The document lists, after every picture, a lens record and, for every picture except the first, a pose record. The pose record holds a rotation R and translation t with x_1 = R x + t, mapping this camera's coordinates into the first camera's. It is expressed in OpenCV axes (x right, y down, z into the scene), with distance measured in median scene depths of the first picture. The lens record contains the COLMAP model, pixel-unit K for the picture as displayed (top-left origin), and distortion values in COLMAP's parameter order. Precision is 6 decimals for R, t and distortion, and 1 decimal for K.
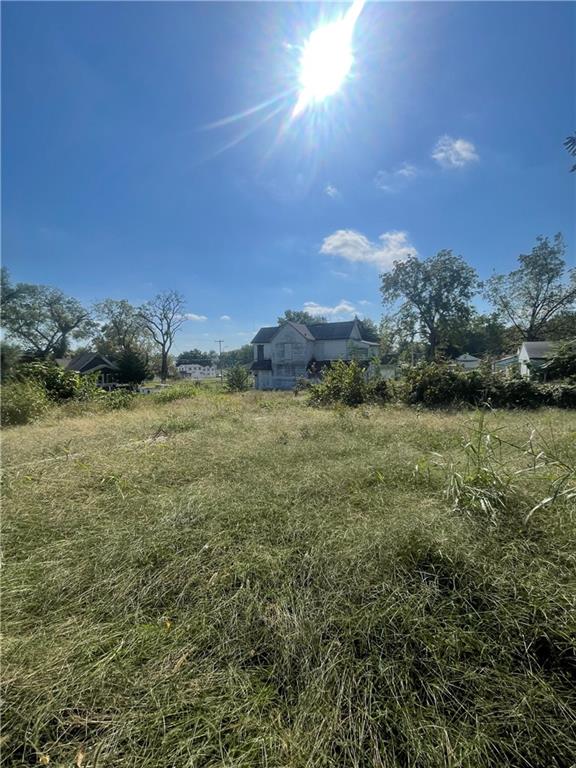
lens RADIAL K [[311.7, 0, 290.1], [0, 311.7, 385.8], [0, 0, 1]] dist [-0.000637, -0.000924]
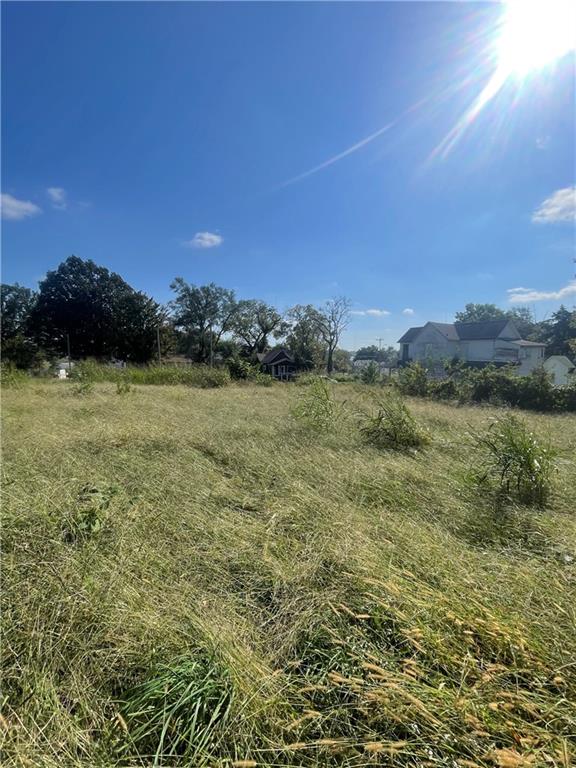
lens RADIAL K [[311.7, 0, 289.7], [0, 311.7, 387.3], [0, 0, 1]] dist [-0.000637, -0.000924]
pose [[0.842139, 0.077429, -0.533673, 0.172082], [-0.067216, 0.996992, 0.038584, 0.001871], [0.535055, 0.003379, 0.844811, -0.132016]]
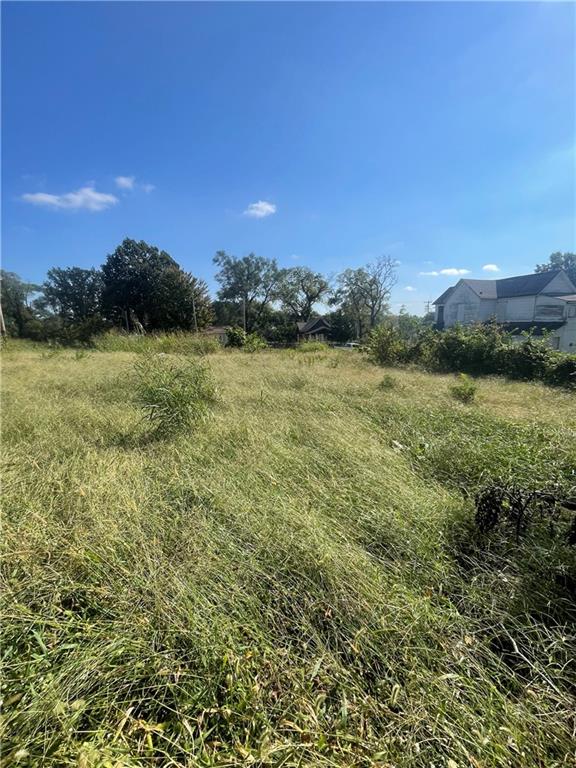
lens RADIAL K [[311.7, 0, 289.6], [0, 311.7, 381.9], [0, 0, 1]] dist [-0.000637, -0.000924]
pose [[0.709505, 0.124608, -0.693596, 0.310291], [-0.046611, 0.990385, 0.130248, -0.002204], [0.703157, -0.060083, 0.708492, -0.032357]]
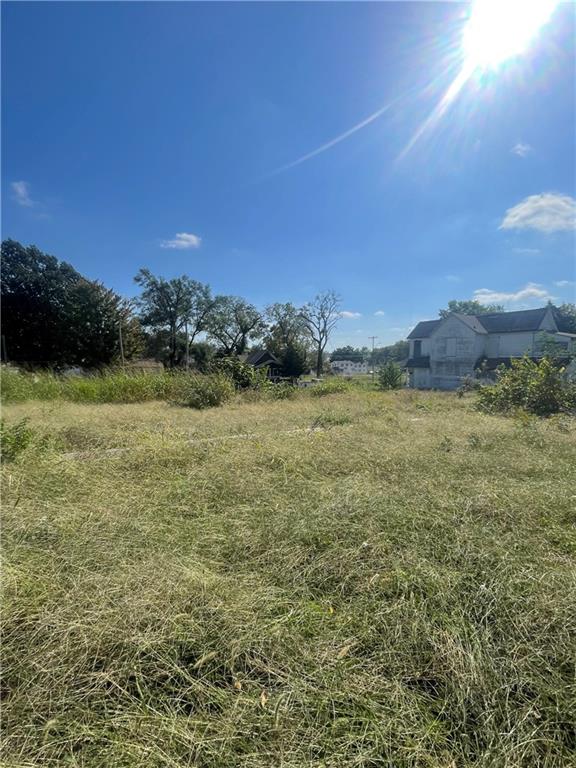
lens RADIAL K [[311.7, 0, 288.7], [0, 311.7, 385.1], [0, 0, 1]] dist [-0.000637, -0.000924]
pose [[0.887088, 0.046422, -0.459261, -0.003967], [-0.042406, 0.998919, 0.019063, 0.000172], [0.459649, 0.002565, 0.888097, 0.000390]]
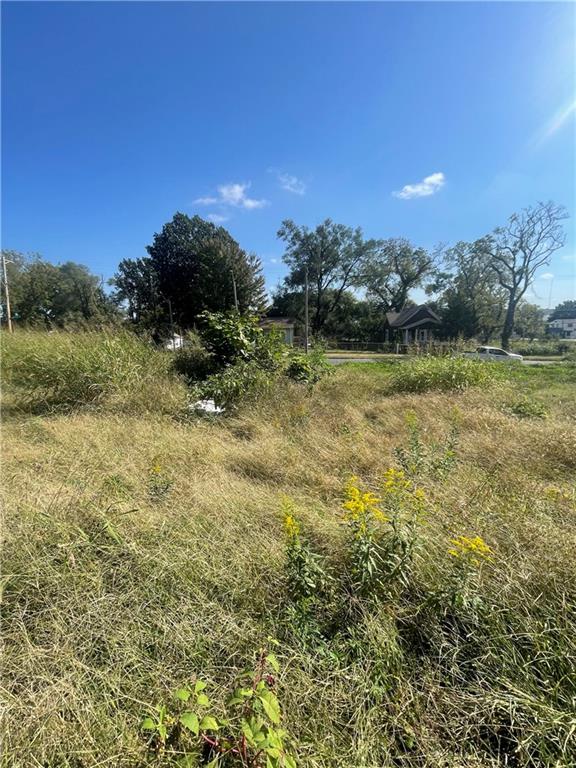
lens RADIAL K [[311.7, 0, 287.4], [0, 311.7, 383.4], [0, 0, 1]] dist [-0.000637, -0.000924]
pose [[0.497747, 0.169734, -0.850552, -0.036645], [-0.054802, 0.984859, 0.164465, -0.014985], [0.865589, -0.035250, 0.499512, 0.311587]]
